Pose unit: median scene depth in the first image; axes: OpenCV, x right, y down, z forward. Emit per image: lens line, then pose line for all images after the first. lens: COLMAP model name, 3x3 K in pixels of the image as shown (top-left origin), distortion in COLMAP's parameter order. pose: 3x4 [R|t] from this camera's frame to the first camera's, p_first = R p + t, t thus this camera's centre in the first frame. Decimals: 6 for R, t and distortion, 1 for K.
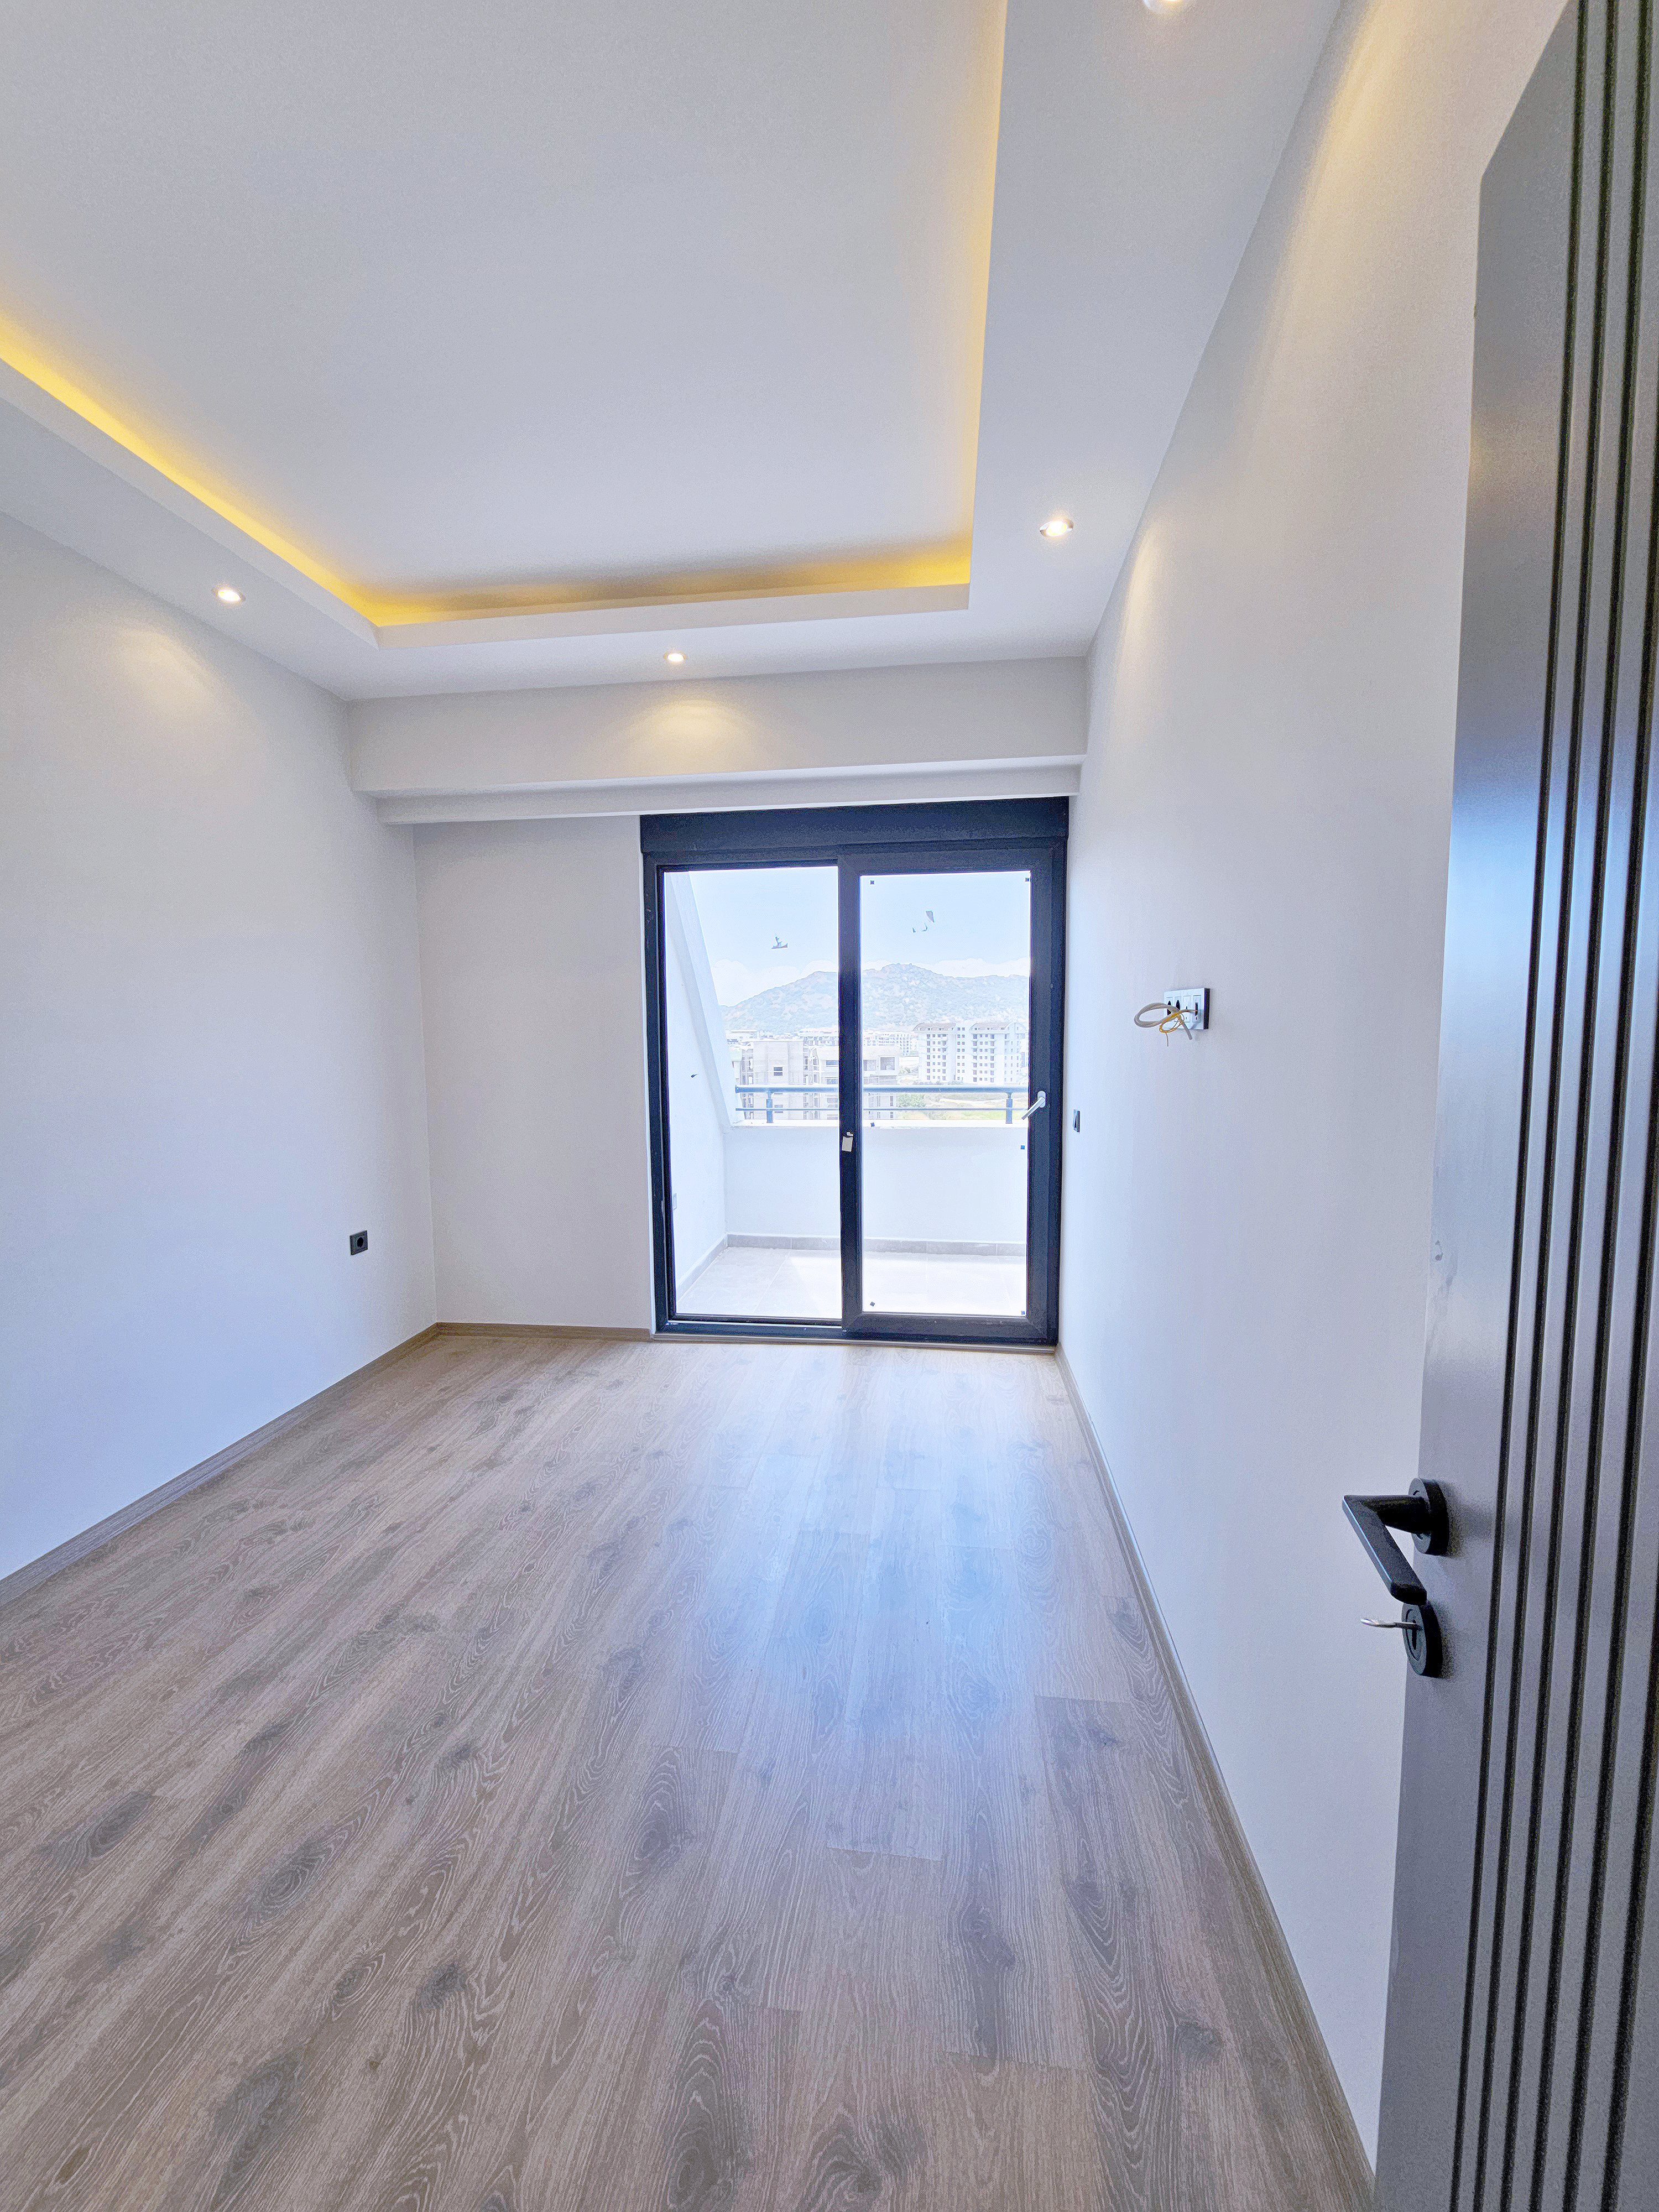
lens RADIAL K [[907.3, 0, 823.1], [0, 907.3, 1123.0], [0, 0, 1]] dist [-0.003449, 0.001335]
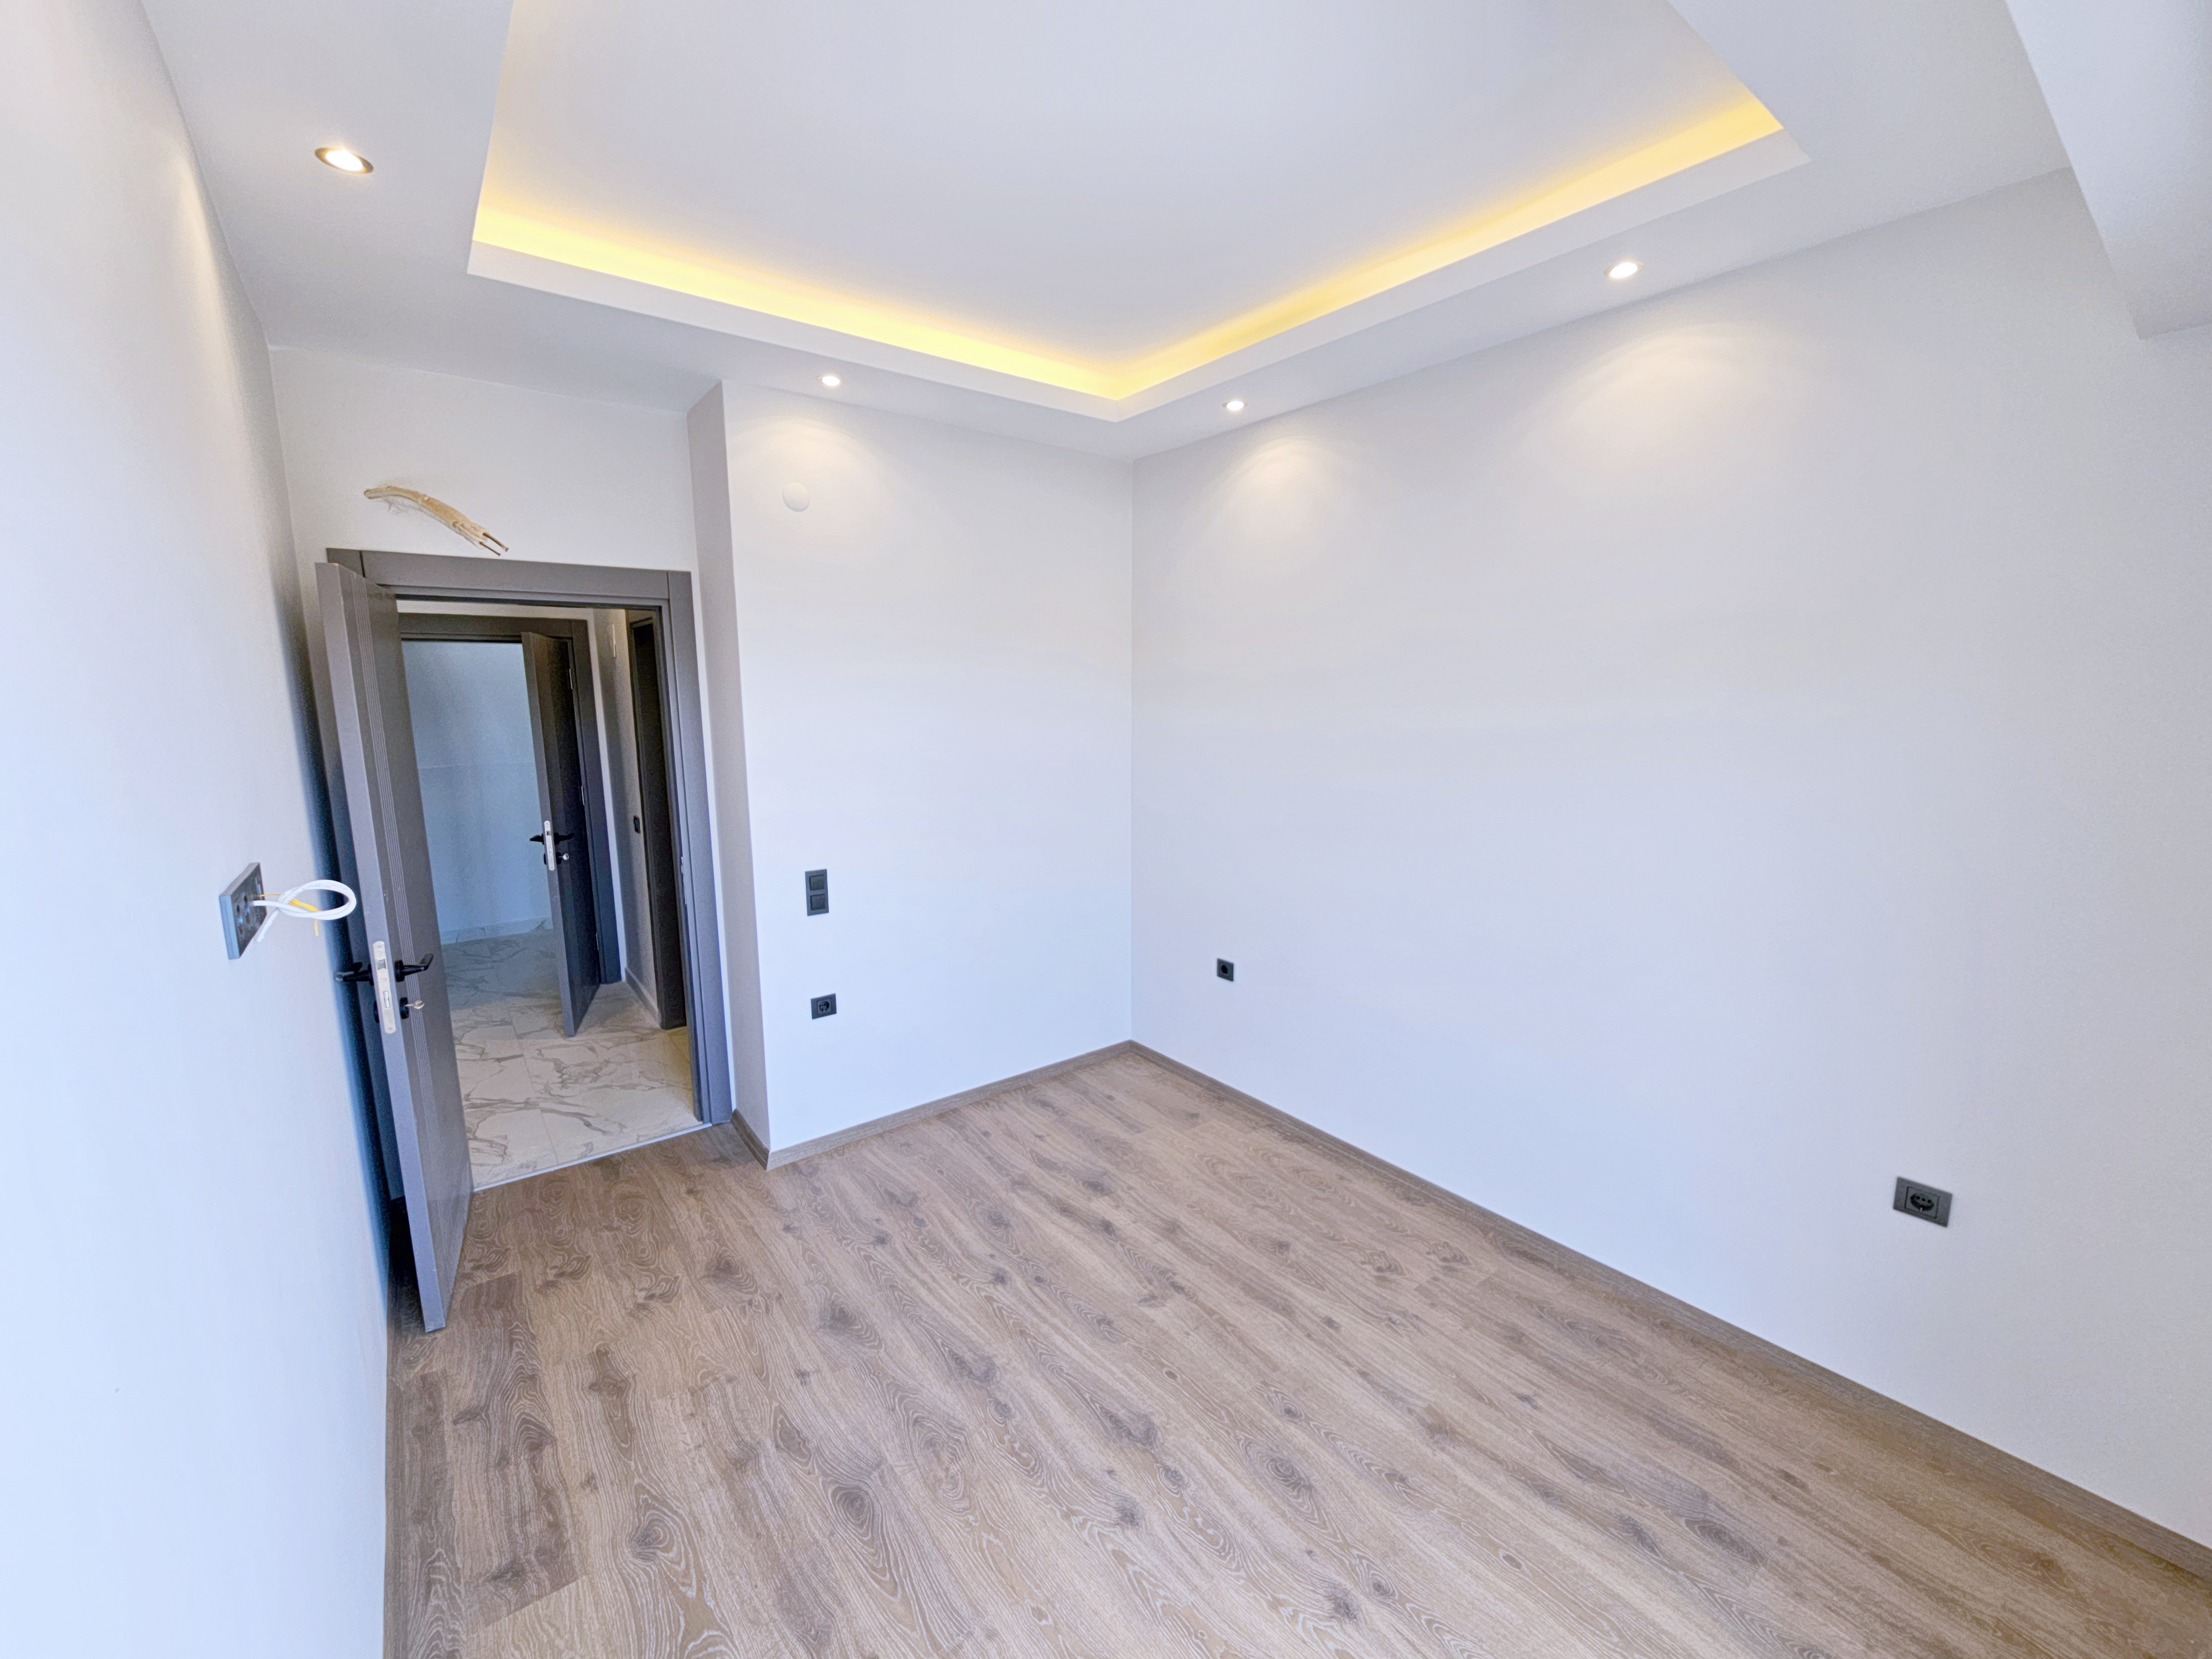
lens RADIAL K [[907.3, 0, 1106.4], [0, 907.3, 851.7], [0, 0, 1]] dist [-0.003449, 0.001335]
pose [[-0.706042, 0.136909, -0.694810, 0.341889], [-0.062404, 0.965289, 0.253618, -0.309512], [0.705415, 0.222424, -0.672991, 1.564000]]
